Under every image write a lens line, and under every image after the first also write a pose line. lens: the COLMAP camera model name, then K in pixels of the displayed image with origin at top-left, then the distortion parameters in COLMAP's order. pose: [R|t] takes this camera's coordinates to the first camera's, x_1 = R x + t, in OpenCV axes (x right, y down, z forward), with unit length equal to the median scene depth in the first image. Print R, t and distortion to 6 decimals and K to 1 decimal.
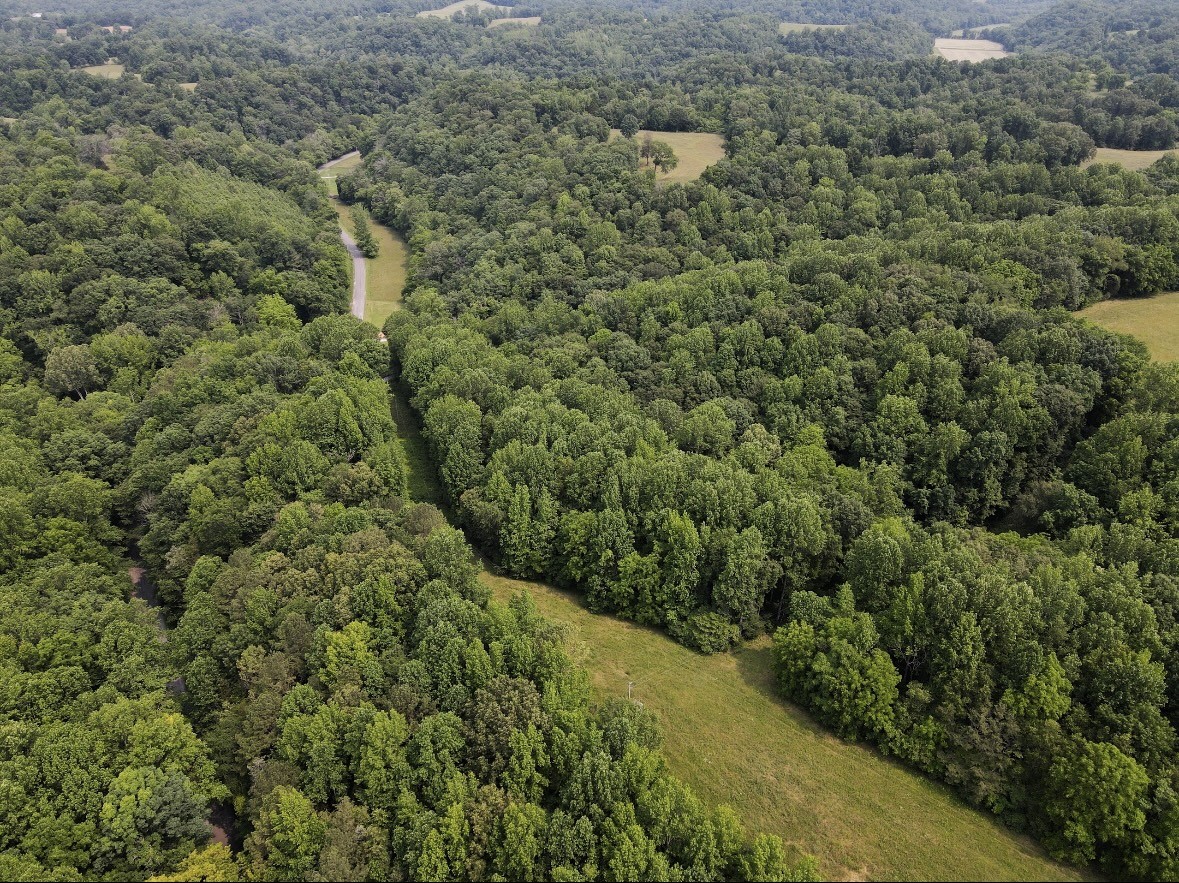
lens RADIAL K [[841.0, 0, 578.3], [0, 841.0, 443.3], [0, 0, 1]] dist [0.053734, -0.072719]
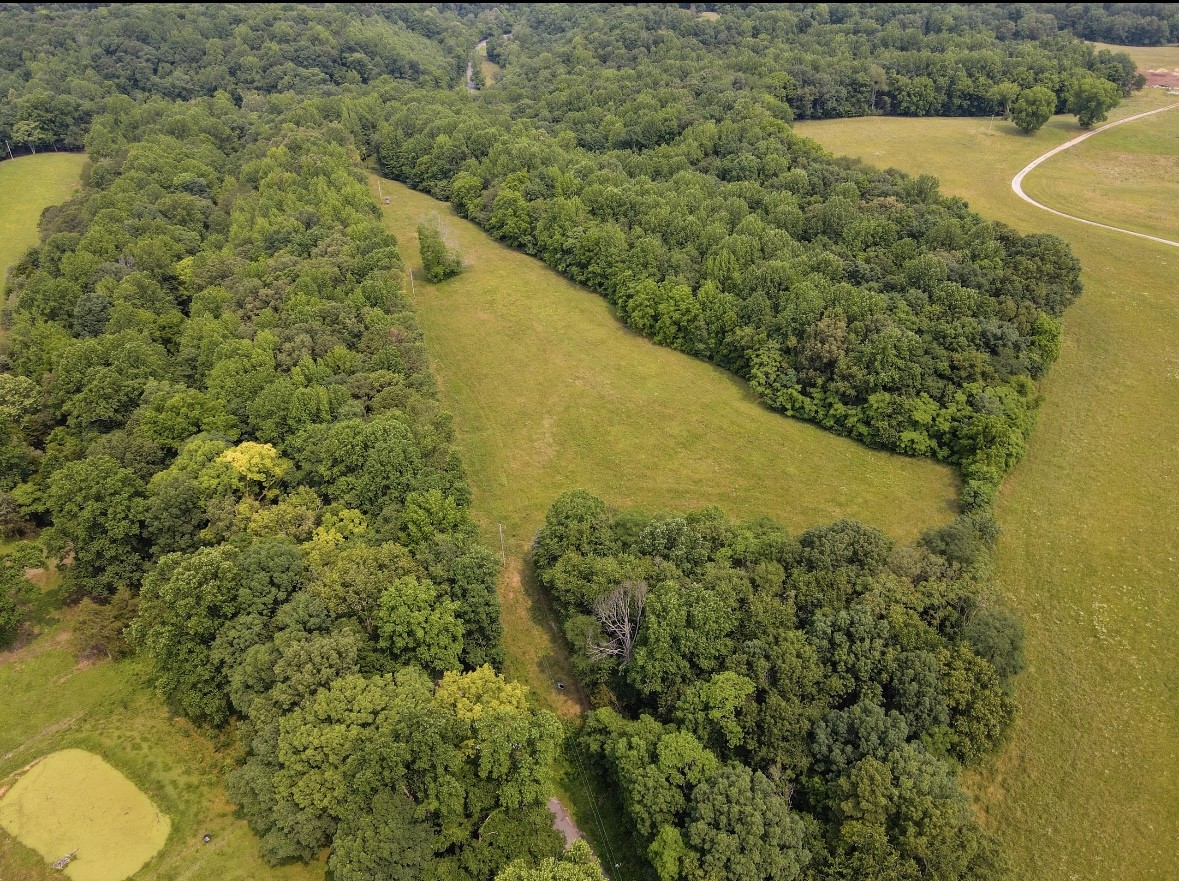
lens RADIAL K [[841.0, 0, 578.3], [0, 841.0, 442.3], [0, 0, 1]] dist [0.053734, -0.072719]
pose [[0.946916, 0.181477, -0.265360, 0.536935], [-0.163204, 0.982520, 0.089553, 0.276732], [0.276973, -0.041491, 0.959981, -0.446923]]
